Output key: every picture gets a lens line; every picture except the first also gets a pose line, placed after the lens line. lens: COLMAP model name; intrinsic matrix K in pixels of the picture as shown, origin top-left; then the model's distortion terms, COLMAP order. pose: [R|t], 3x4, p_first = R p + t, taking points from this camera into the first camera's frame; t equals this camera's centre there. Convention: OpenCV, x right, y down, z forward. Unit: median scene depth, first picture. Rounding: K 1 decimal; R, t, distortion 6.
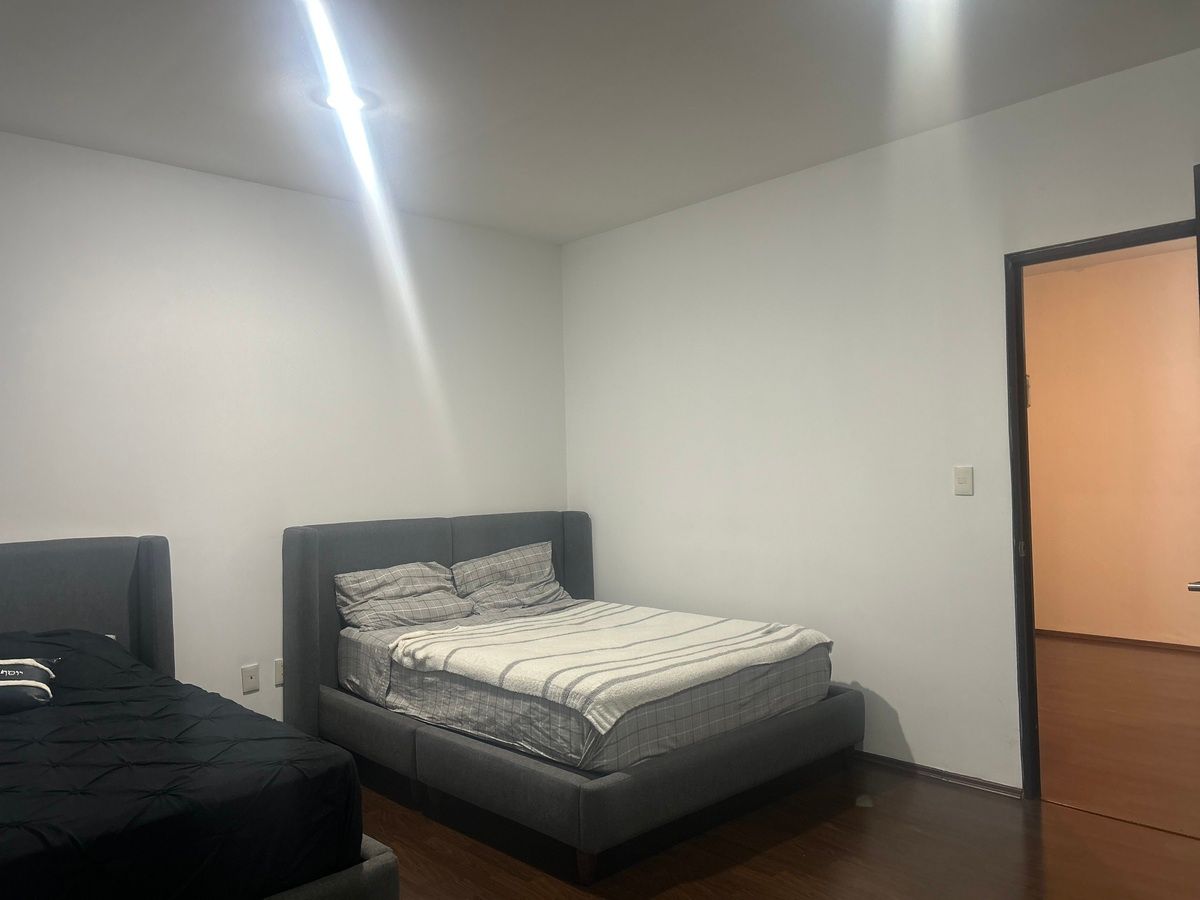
lens RADIAL K [[927.5, 0, 600.0], [0, 927.5, 450.0], [0, 0, 1]] dist [0.032301, -0.004071]
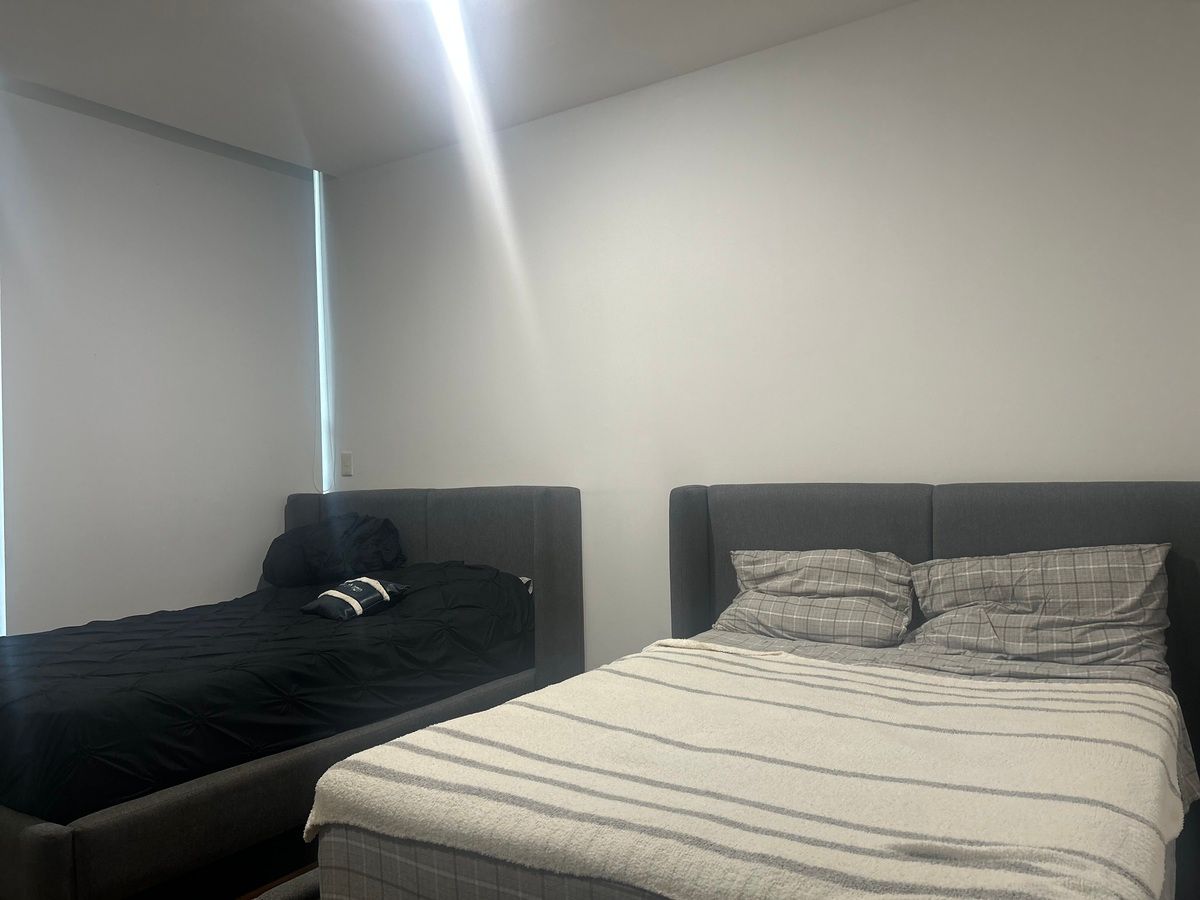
lens RADIAL K [[927.5, 0, 600.0], [0, 927.5, 450.0], [0, 0, 1]] dist [0.032301, -0.004071]
pose [[0.224137, 0.006814, -0.974534, 0.404604], [0.037059, 0.999193, 0.015510, 0.034211], [0.973853, -0.039592, 0.223703, 0.684457]]
